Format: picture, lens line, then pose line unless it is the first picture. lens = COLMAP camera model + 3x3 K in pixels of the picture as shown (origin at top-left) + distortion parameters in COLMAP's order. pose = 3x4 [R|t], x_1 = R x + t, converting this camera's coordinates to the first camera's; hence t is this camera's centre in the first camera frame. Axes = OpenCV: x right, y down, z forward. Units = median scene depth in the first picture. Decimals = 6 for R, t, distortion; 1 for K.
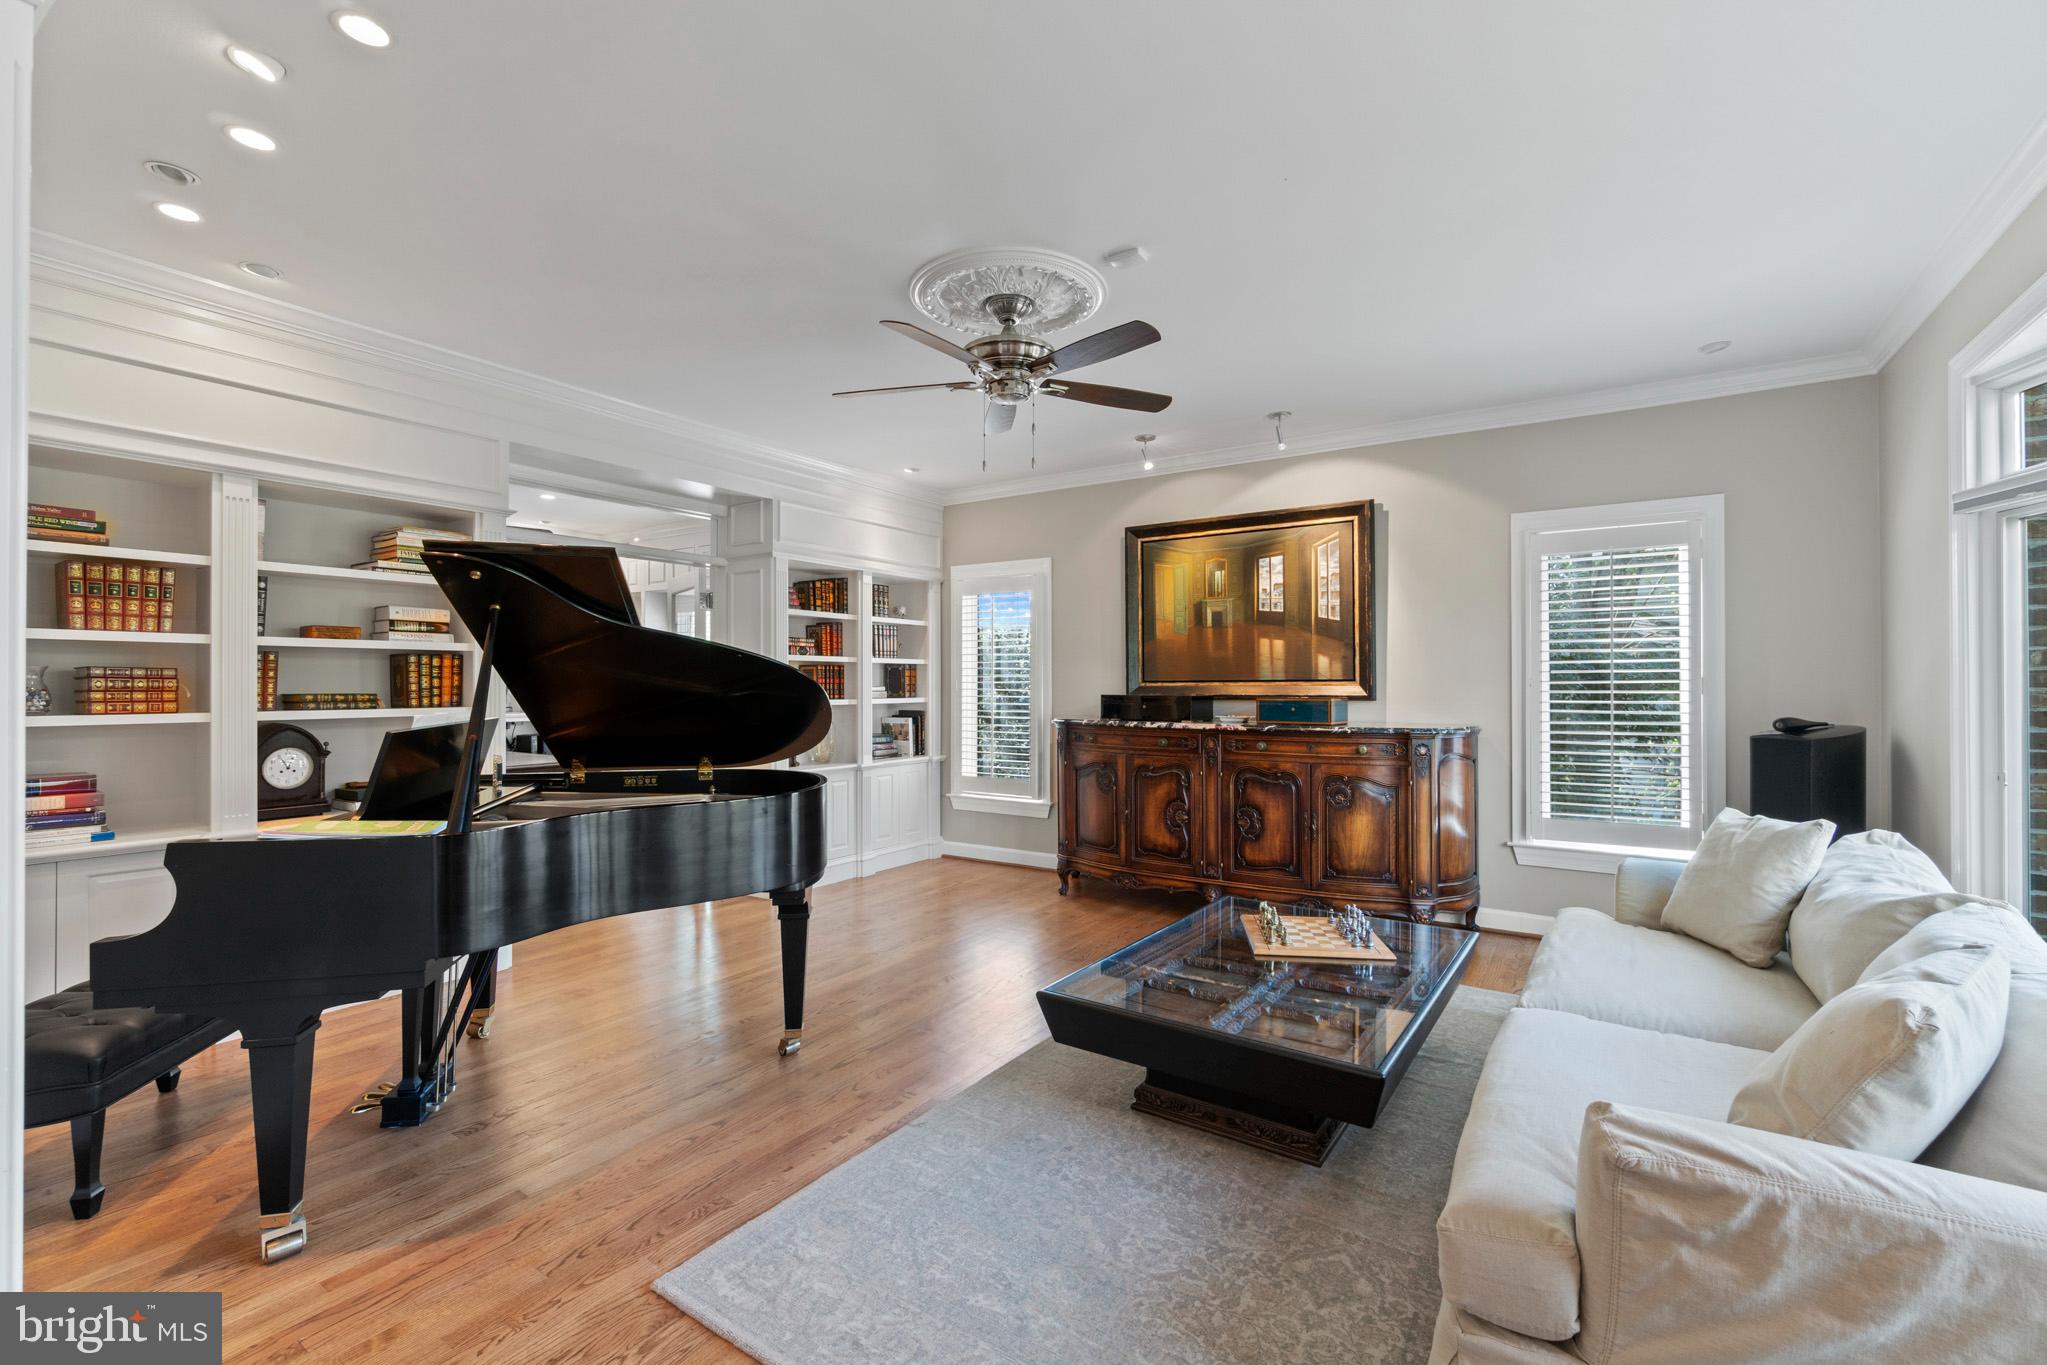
lens RADIAL K [[883.8, 0, 1027.3], [0, 883.8, 684.4], [0, 0, 1]] dist [-0.000842, 0.000862]
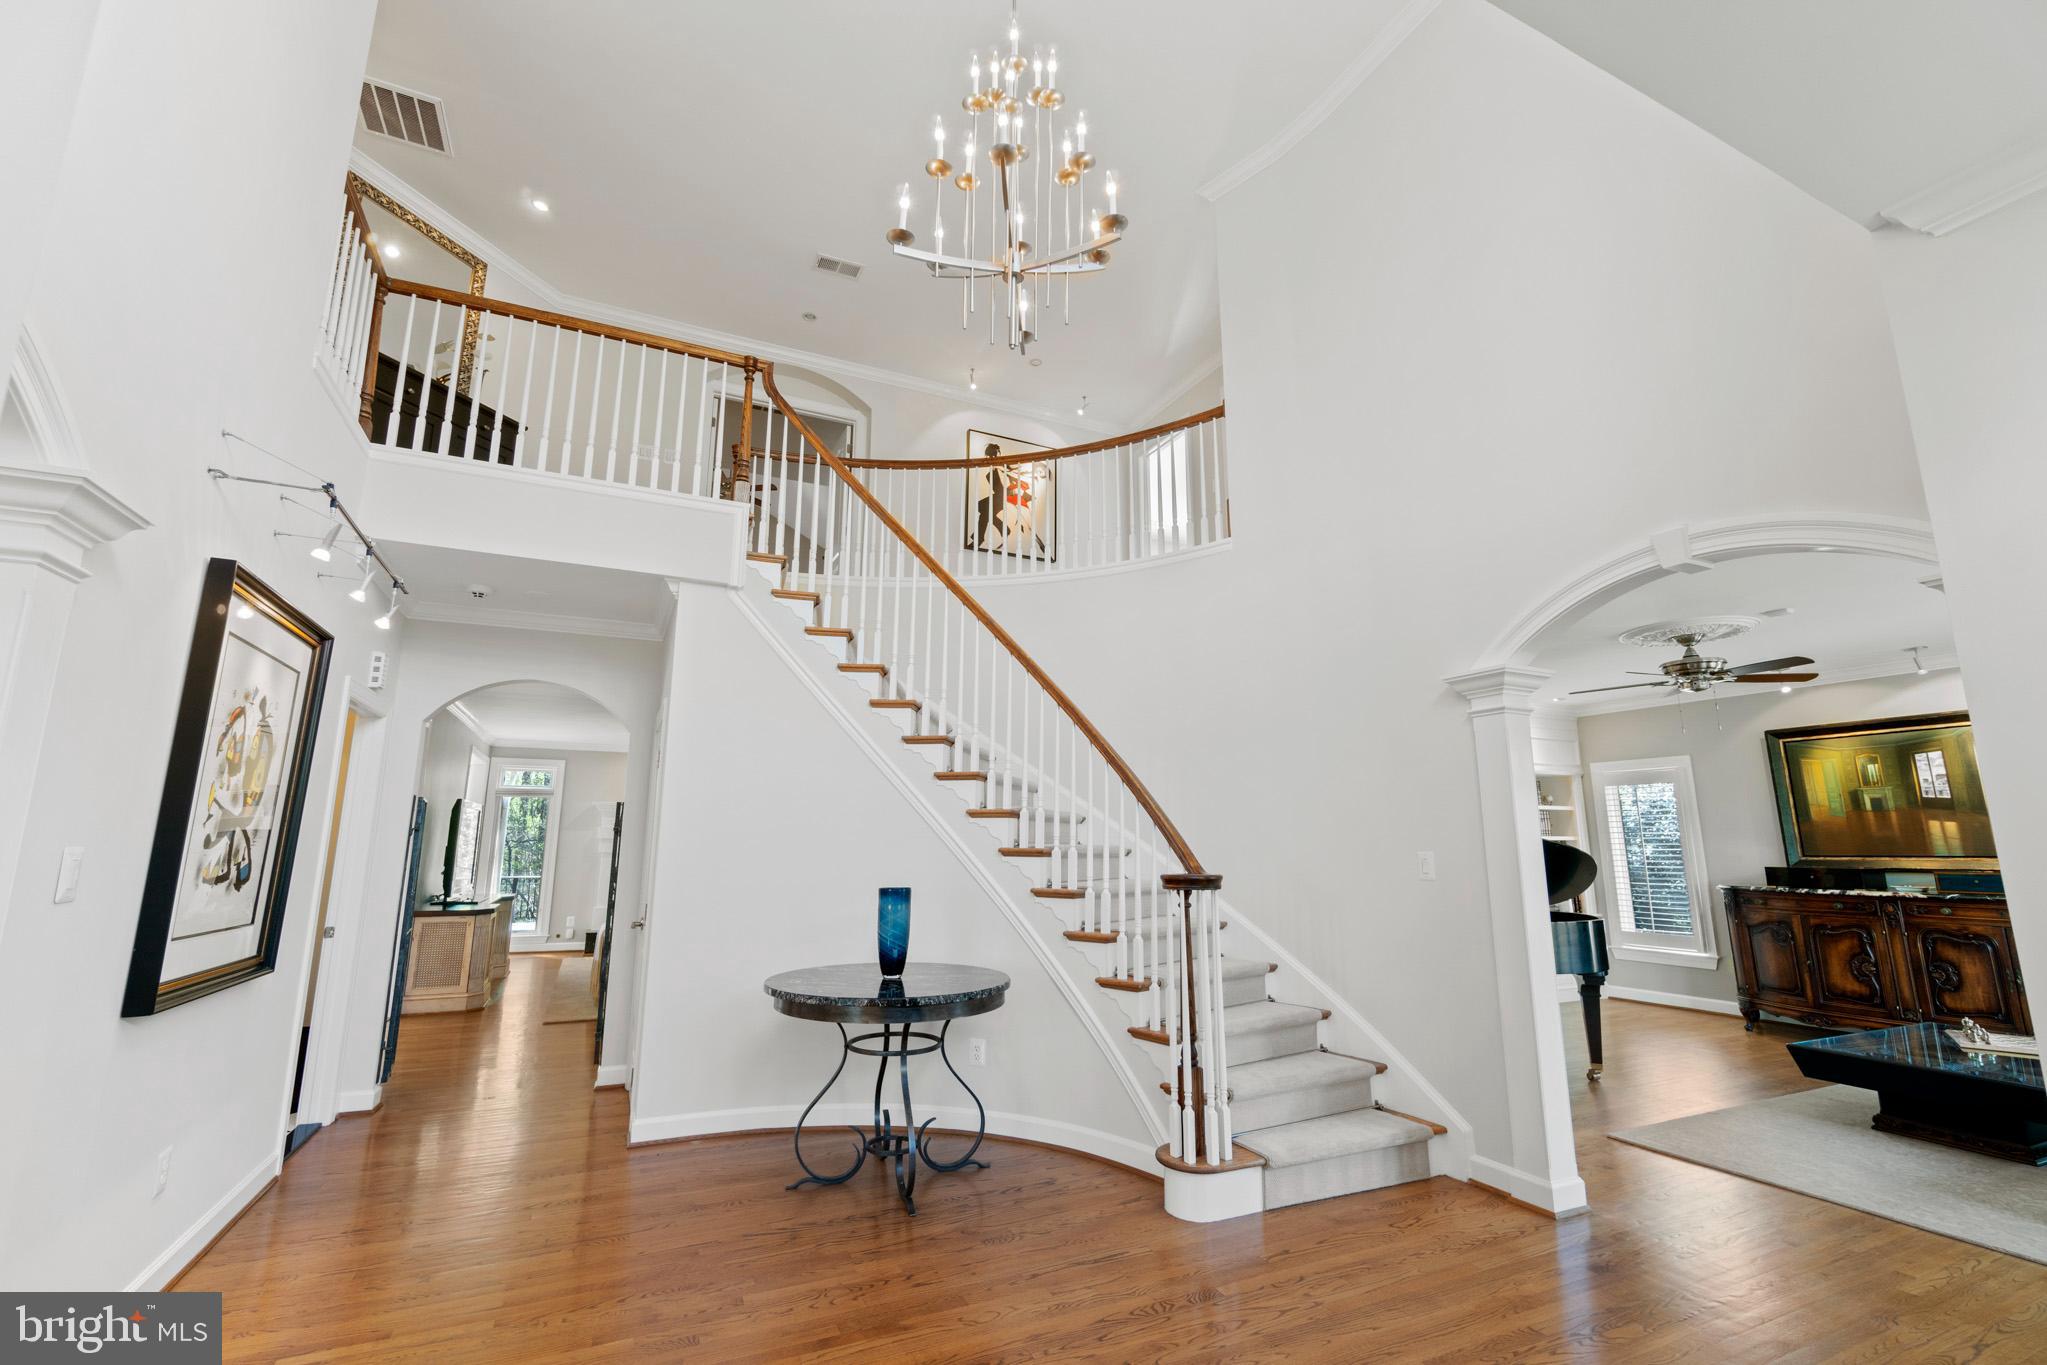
lens RADIAL K [[883.8, 0, 1018.8], [0, 883.8, 675.5], [0, 0, 1]] dist [-0.000842, 0.000862]
pose [[0.855226, -0.096878, -0.509120, -0.164251], [-0.001731, 0.981834, -0.189735, -0.015600], [0.518252, 0.163147, 0.839522, -0.685437]]
